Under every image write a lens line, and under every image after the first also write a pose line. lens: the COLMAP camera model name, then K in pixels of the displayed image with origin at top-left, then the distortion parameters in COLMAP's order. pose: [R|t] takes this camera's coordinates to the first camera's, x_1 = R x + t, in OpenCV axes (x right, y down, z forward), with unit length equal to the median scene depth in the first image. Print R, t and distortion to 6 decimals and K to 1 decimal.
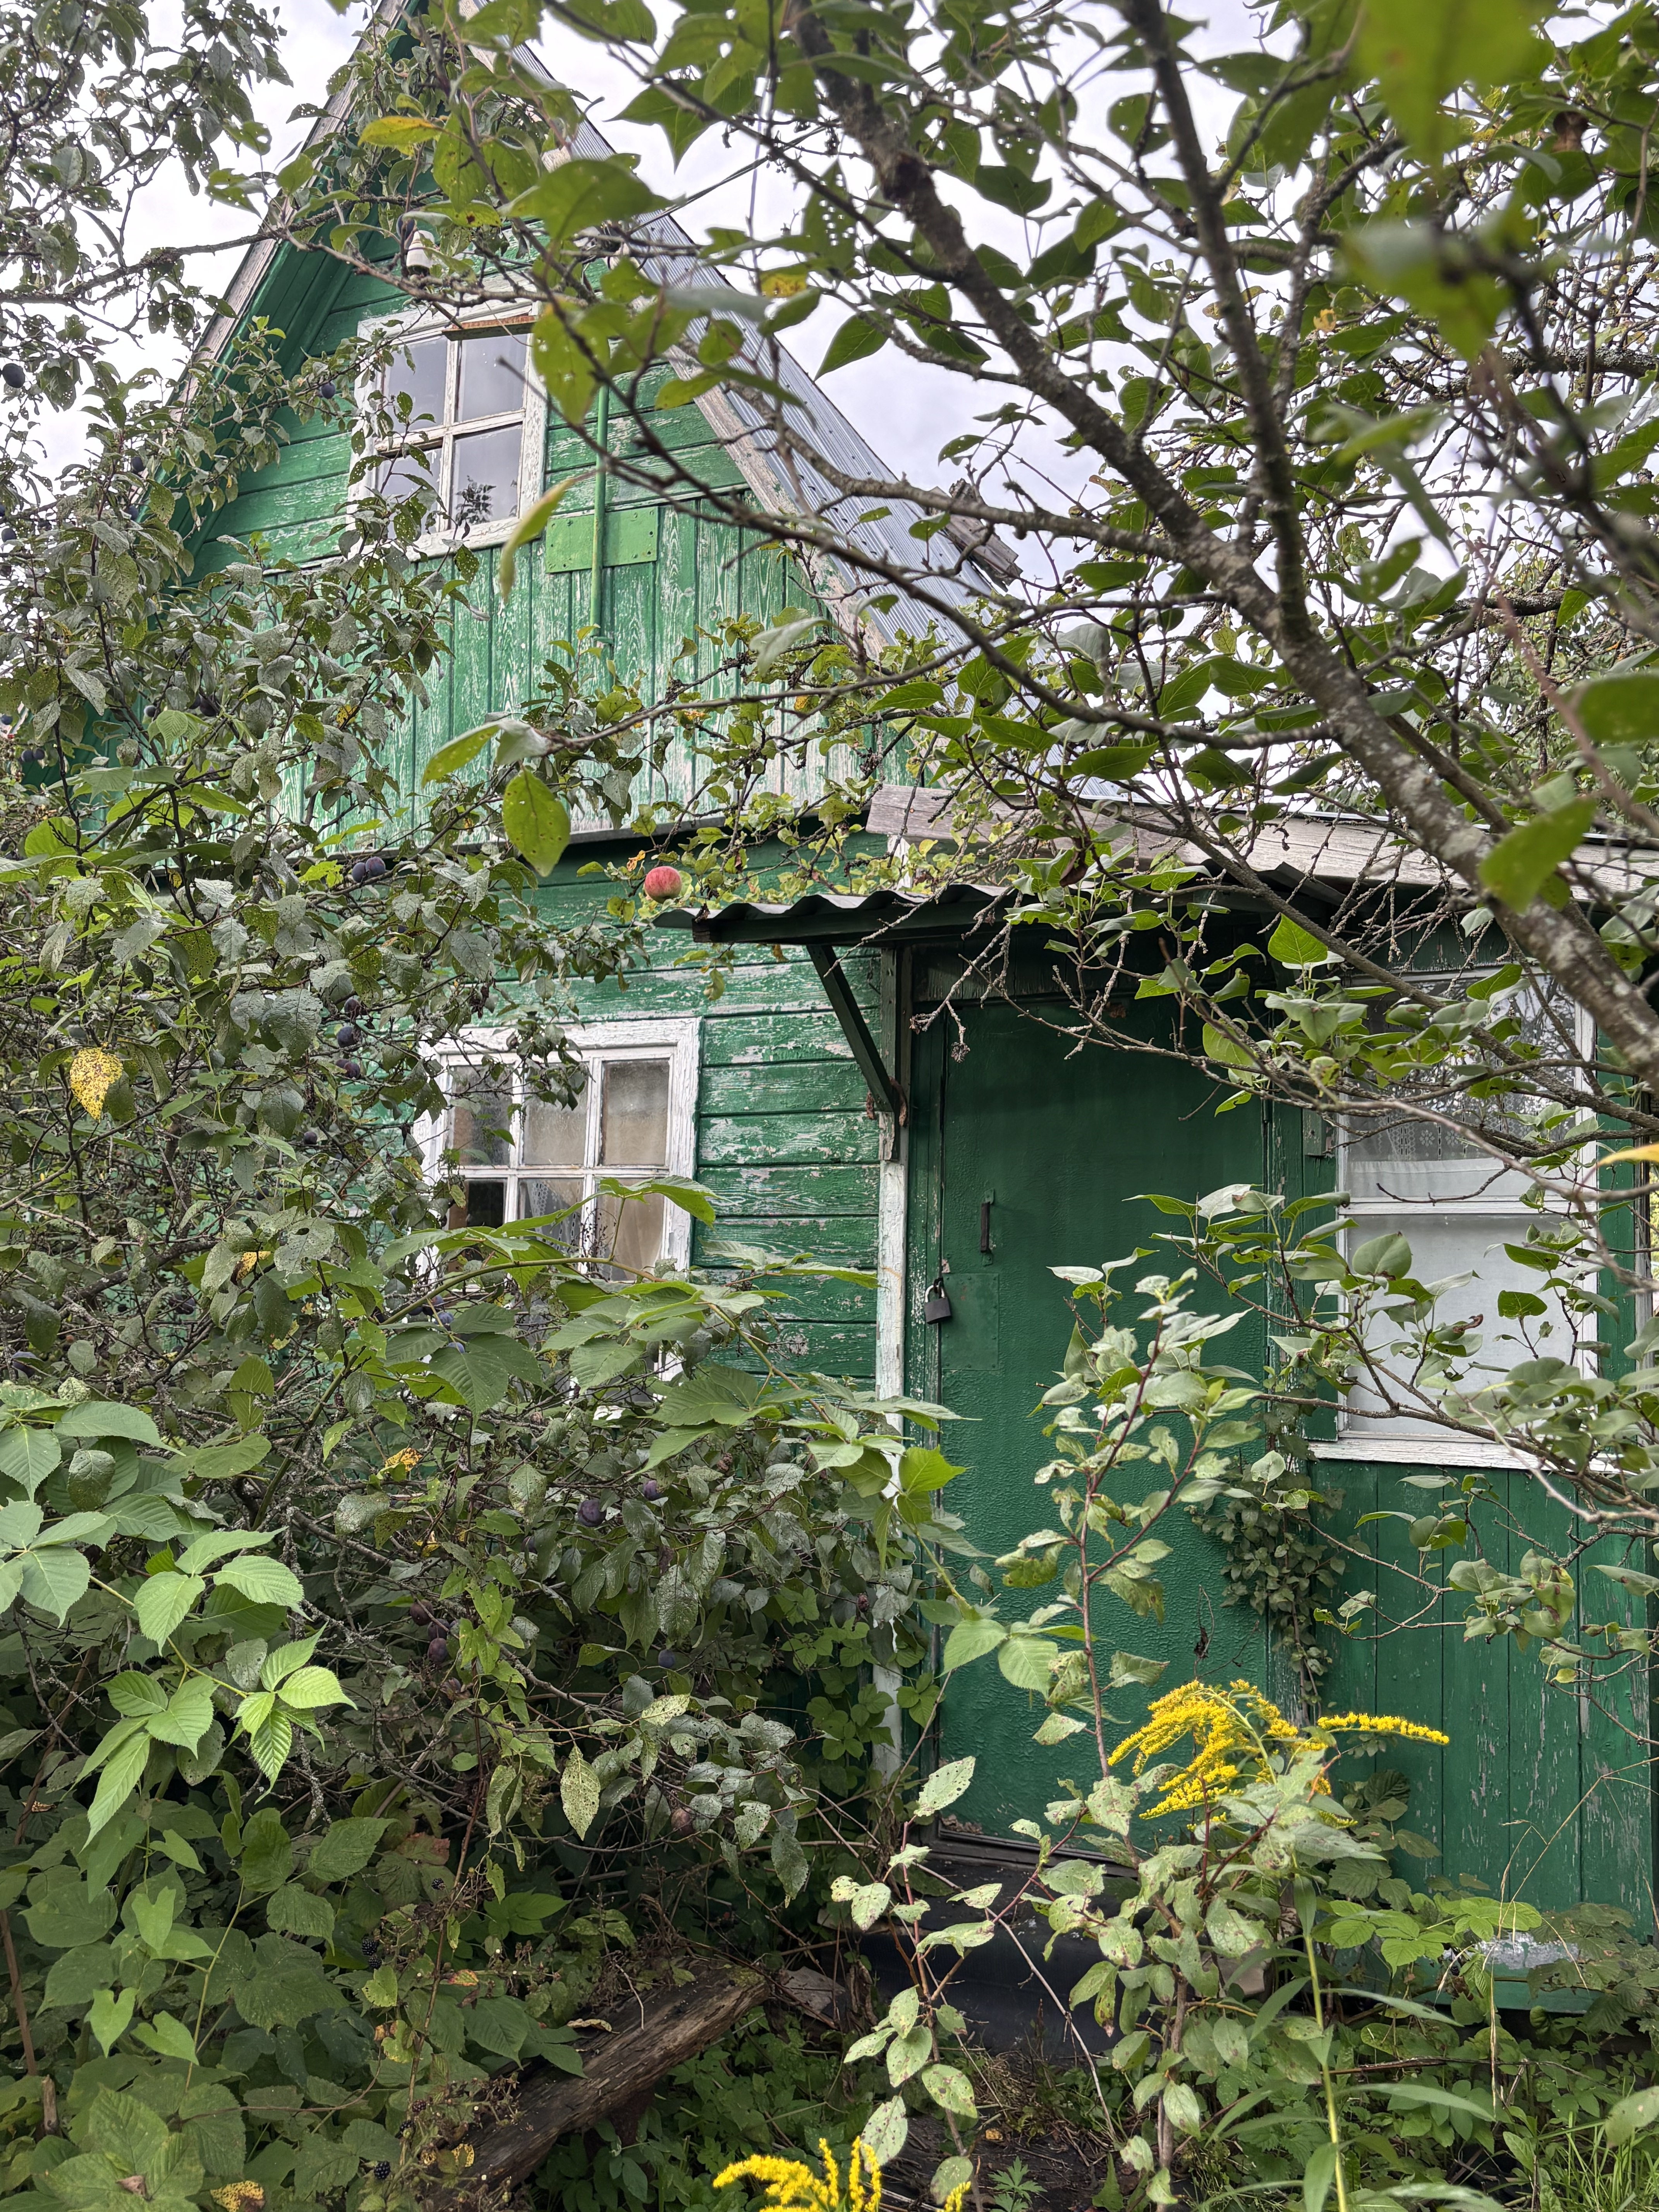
lens RADIAL K [[1920.8, 0, 829.5], [0, 1920.8, 1106.0], [0, 0, 1]] dist [0.043223, -0.006284]
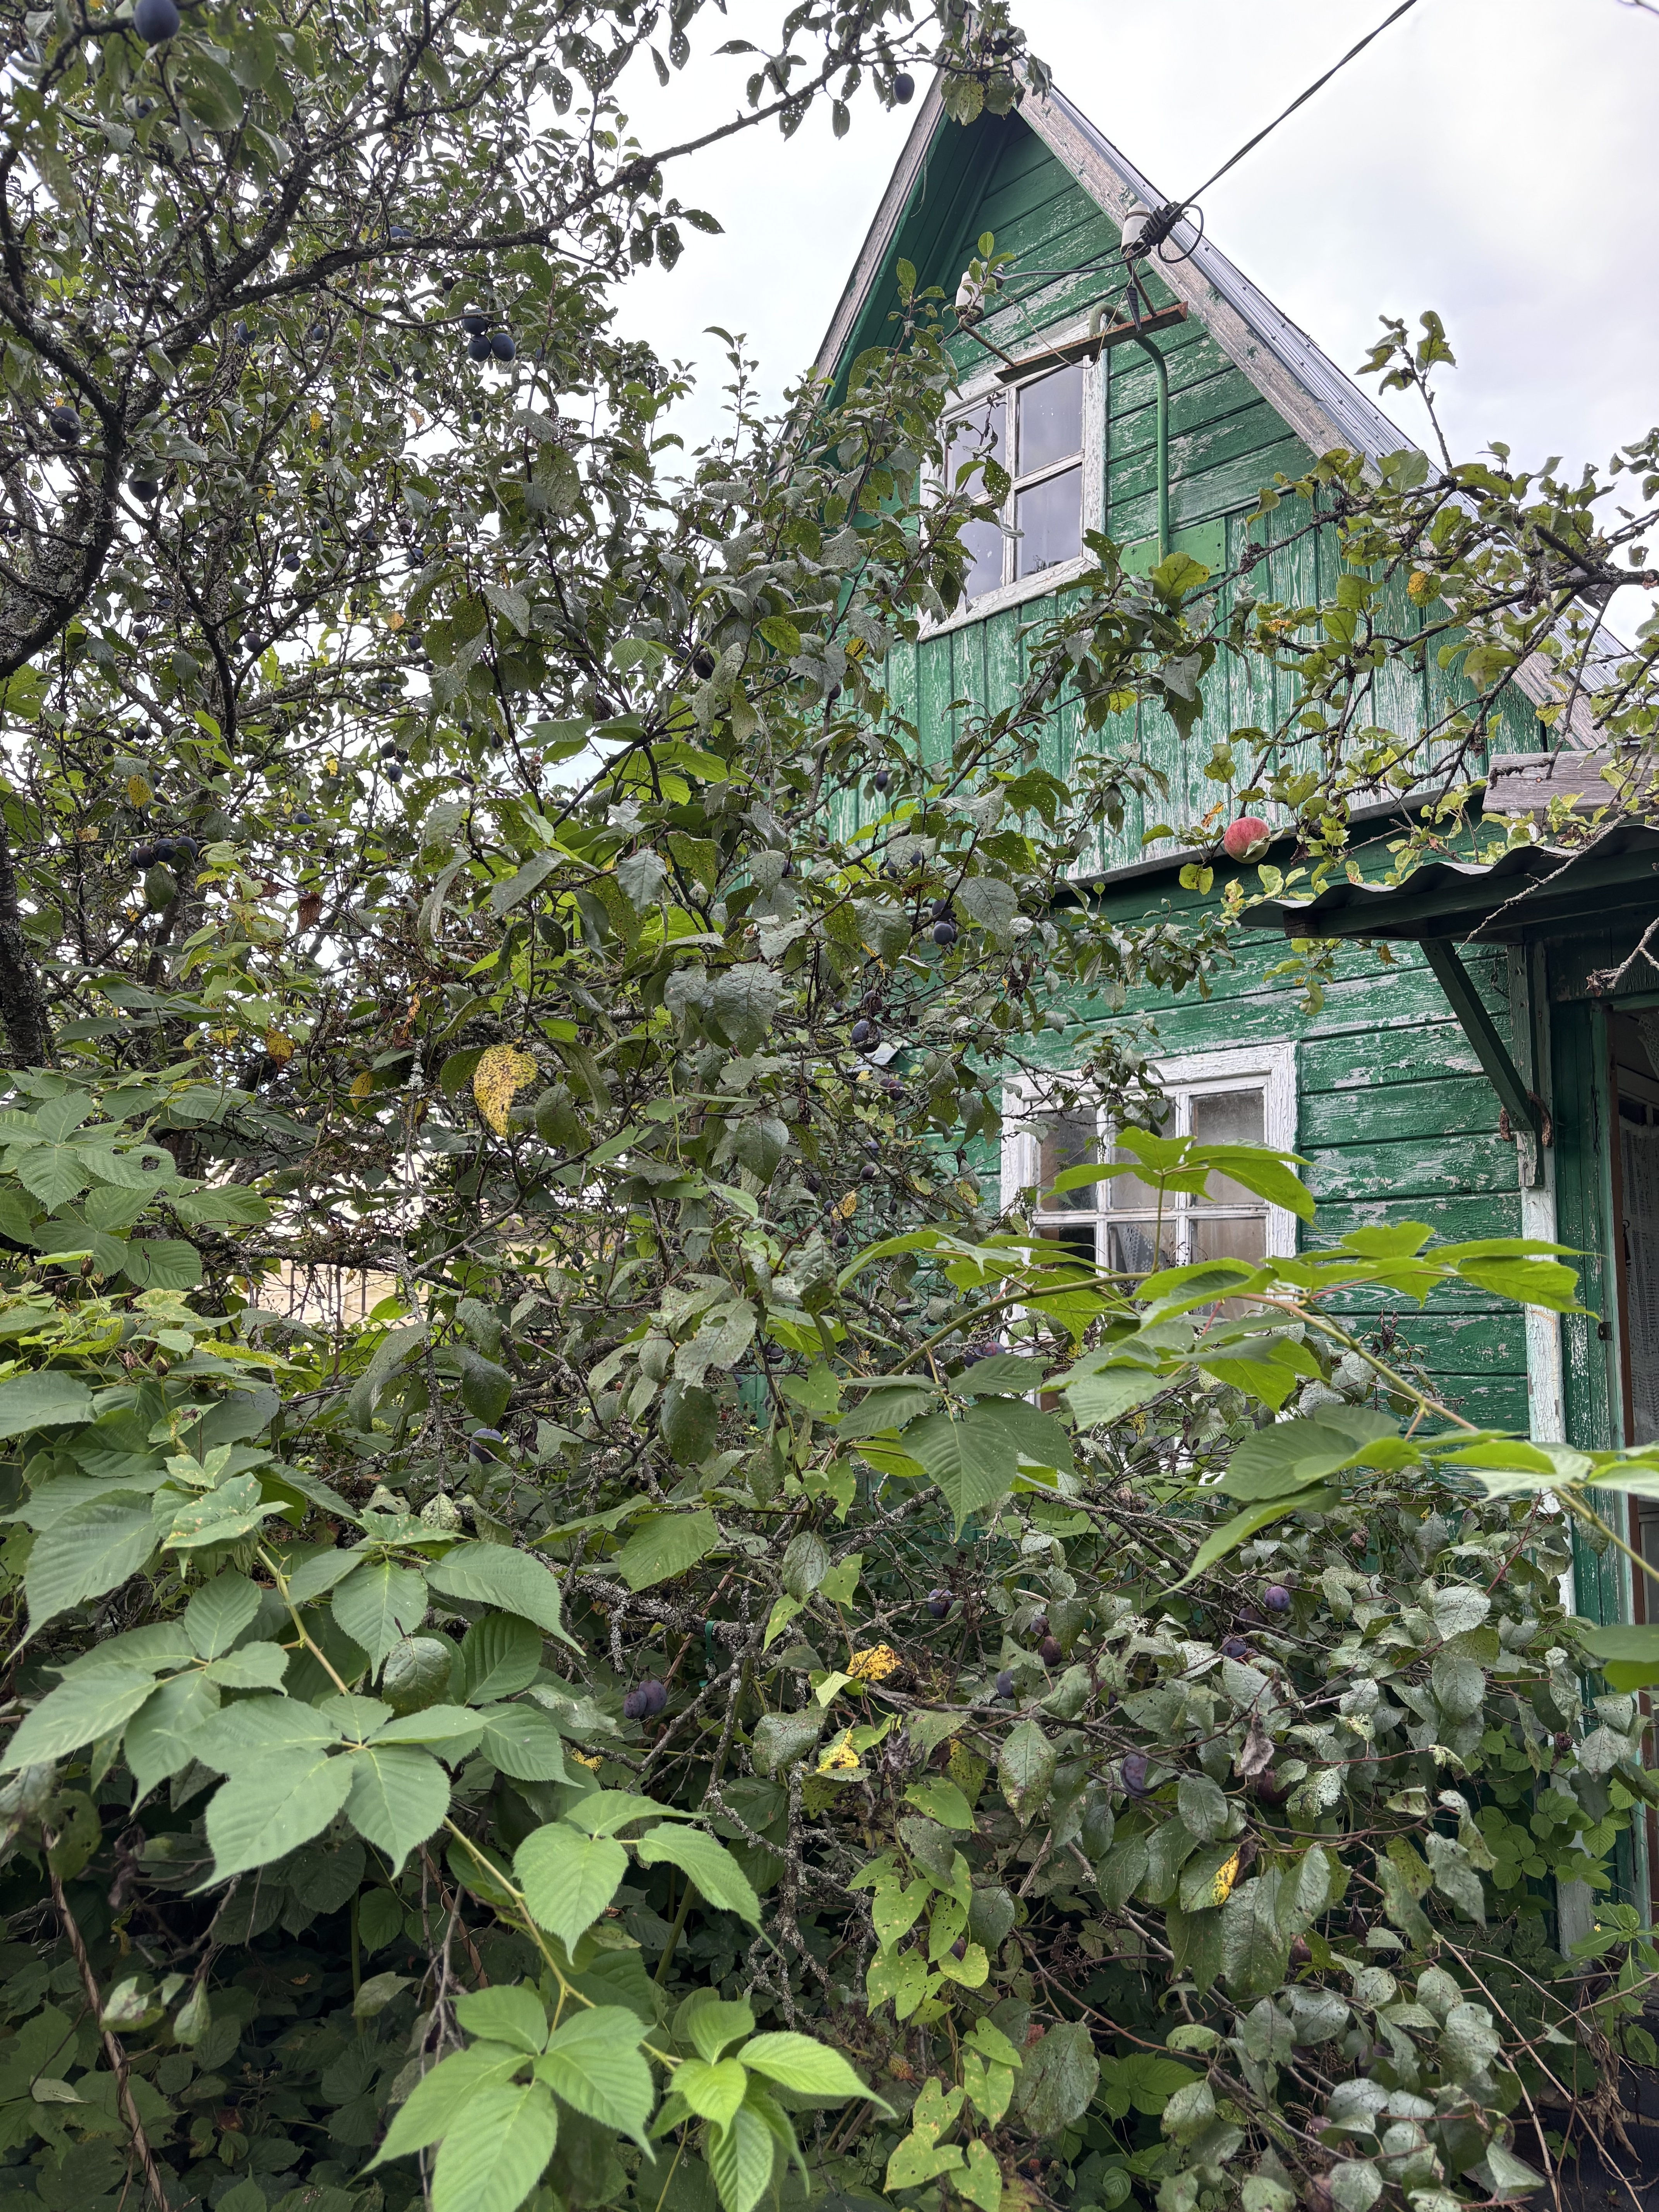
lens RADIAL K [[1684.4, 0, 856.4], [0, 1684.4, 1113.2], [0, 0, 1]] dist [0.094857, -0.040040]
pose [[0.948470, -0.055803, -0.311915, -0.015933], [0.043761, 0.998006, -0.045480, 0.016557], [0.313831, 0.029487, 0.949021, 0.166678]]
